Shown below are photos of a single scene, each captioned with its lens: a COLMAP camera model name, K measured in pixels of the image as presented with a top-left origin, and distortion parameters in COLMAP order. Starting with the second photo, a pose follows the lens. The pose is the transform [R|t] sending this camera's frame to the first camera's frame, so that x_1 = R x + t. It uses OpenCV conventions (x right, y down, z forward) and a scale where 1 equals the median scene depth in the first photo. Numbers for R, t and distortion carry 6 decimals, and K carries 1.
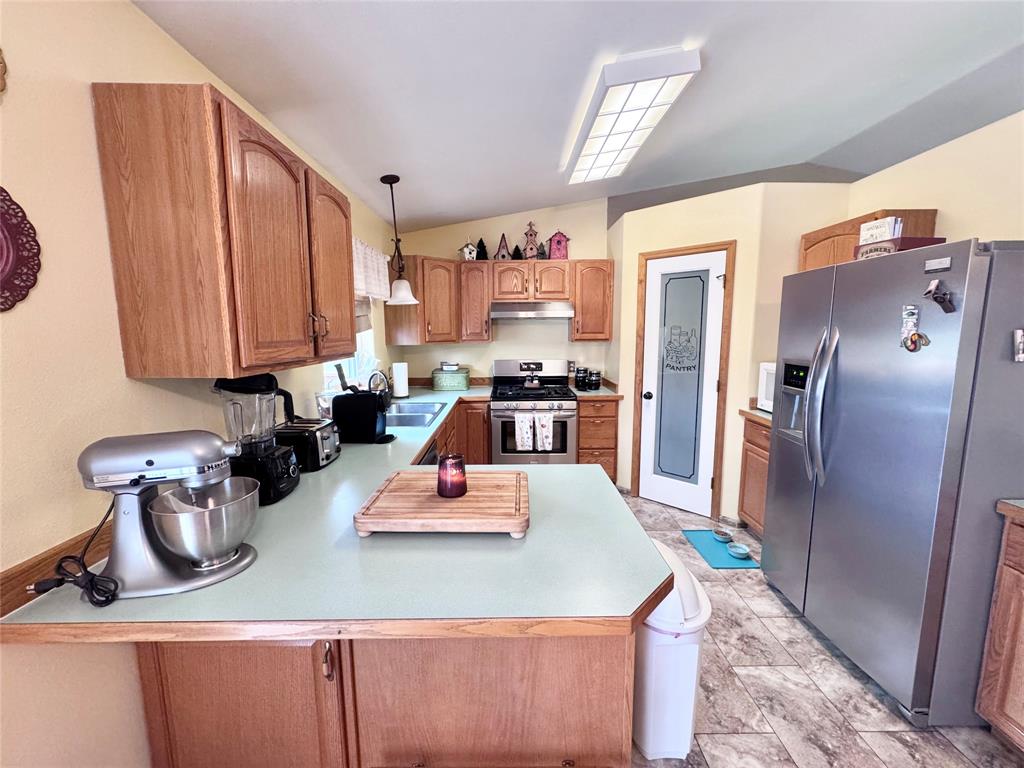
lens RADIAL K [[407.7, 0, 513.0], [0, 407.7, 382.8], [0, 0, 1]] dist [-0.000668, 0.000320]
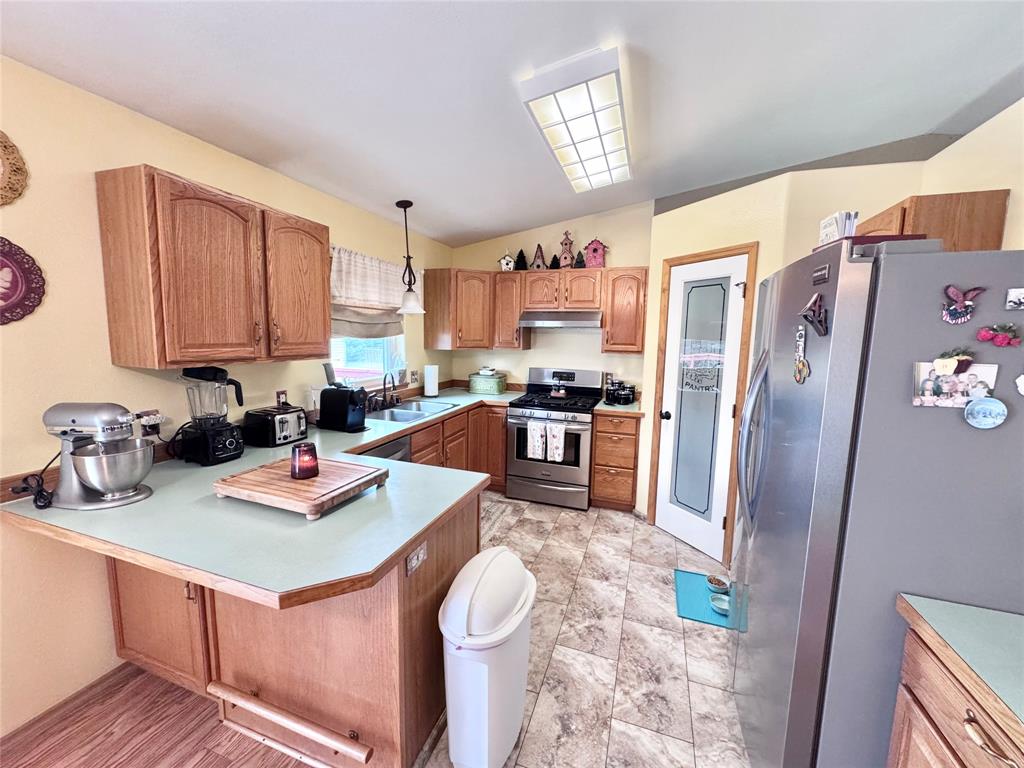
lens RADIAL K [[407.7, 0, 513.5], [0, 407.7, 382.9], [0, 0, 1]] dist [-0.000668, 0.000320]
pose [[0.940447, 0.065839, -0.333505, 0.366597], [-0.070174, 0.997534, -0.000953, -0.019080], [0.332620, 0.024299, 0.942748, 0.034891]]
